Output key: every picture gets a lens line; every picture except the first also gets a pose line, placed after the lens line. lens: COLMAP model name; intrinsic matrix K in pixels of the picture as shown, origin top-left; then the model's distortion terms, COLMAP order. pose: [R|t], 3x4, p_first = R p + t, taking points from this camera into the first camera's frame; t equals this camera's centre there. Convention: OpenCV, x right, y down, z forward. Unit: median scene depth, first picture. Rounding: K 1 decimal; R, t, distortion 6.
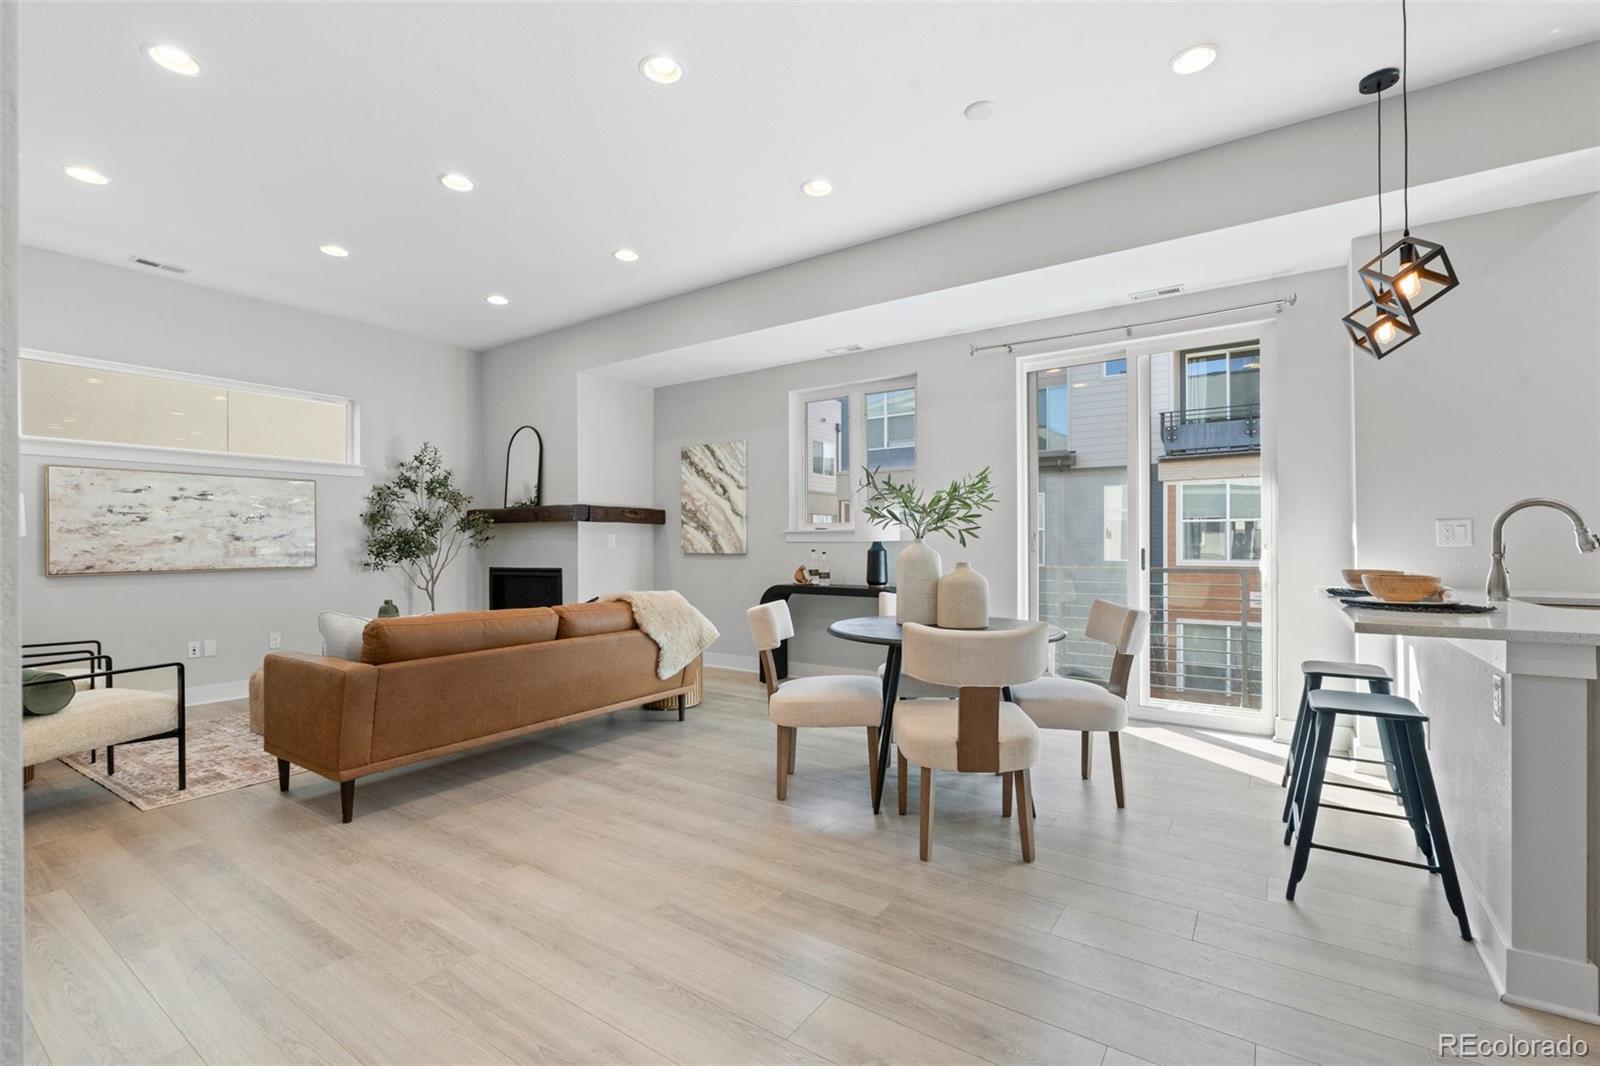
lens RADIAL K [[696.4, 0, 797.5], [0, 696.4, 538.0], [0, 0, 1]] dist [-0.003994, -0.000505]
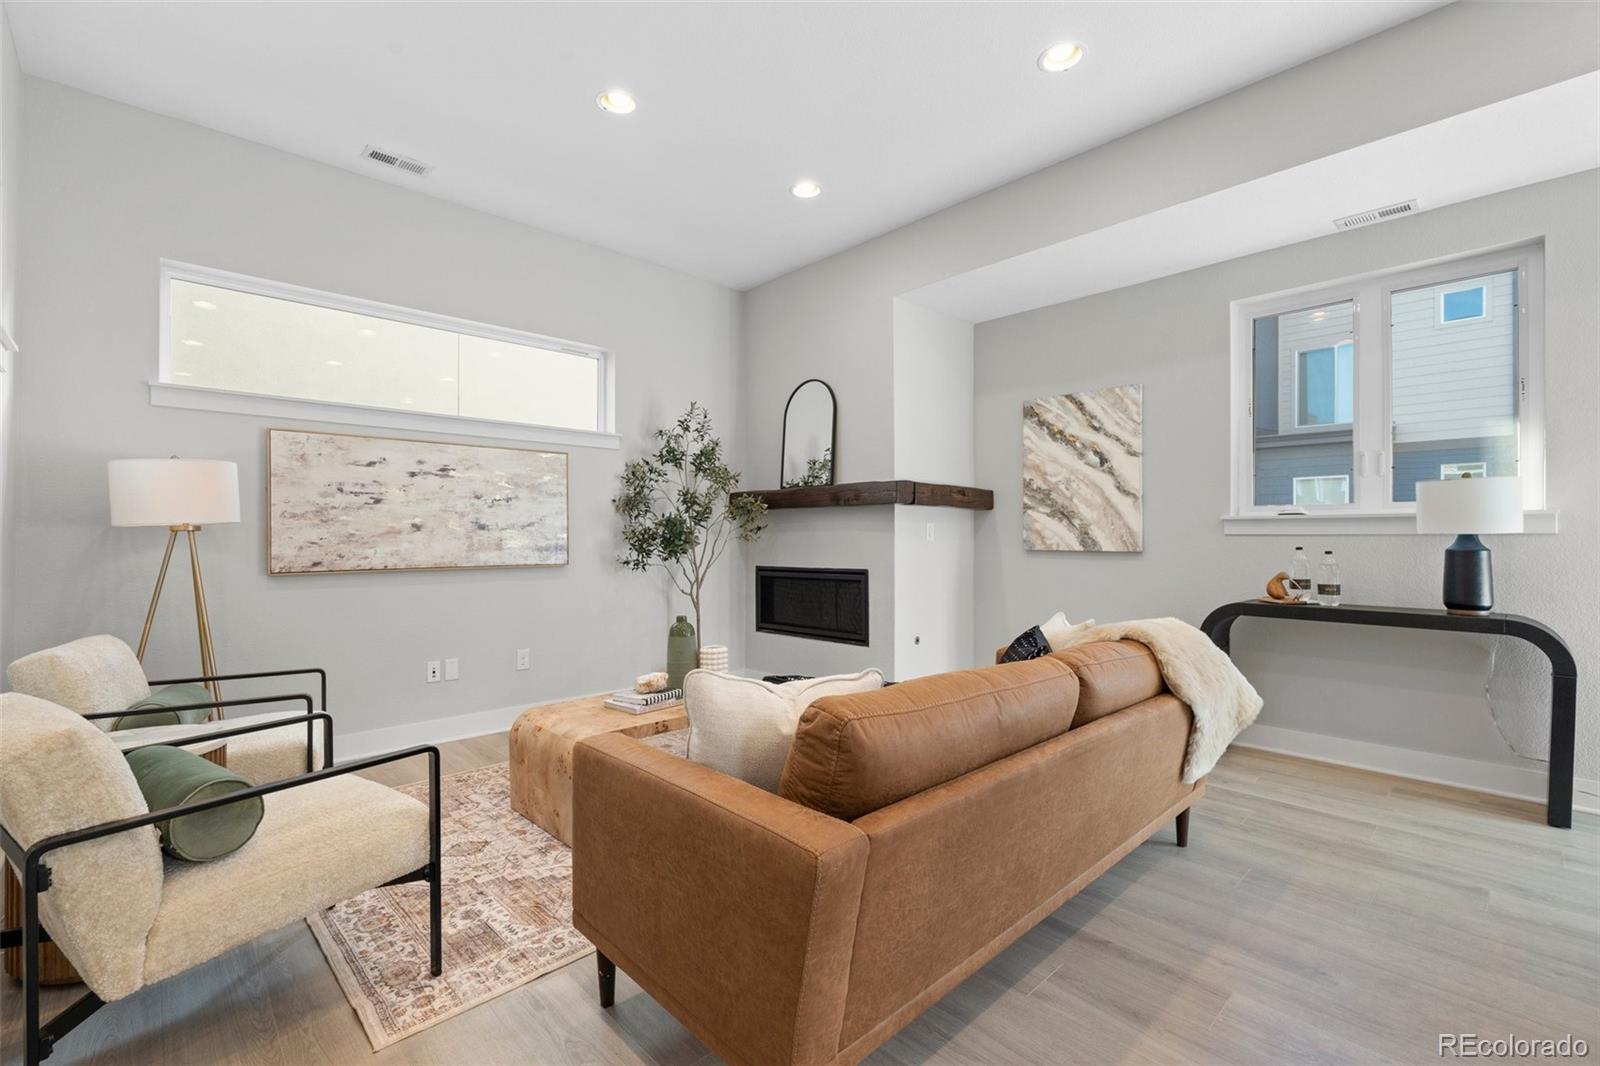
lens RADIAL K [[696.4, 0, 797.4], [0, 696.4, 533.1], [0, 0, 1]] dist [-0.003994, -0.000505]
pose [[0.977341, 0.003485, -0.211644, -0.306070], [-0.003110, 0.999993, 0.002106, 0.004834], [0.211650, -0.001400, 0.977345, 0.325243]]
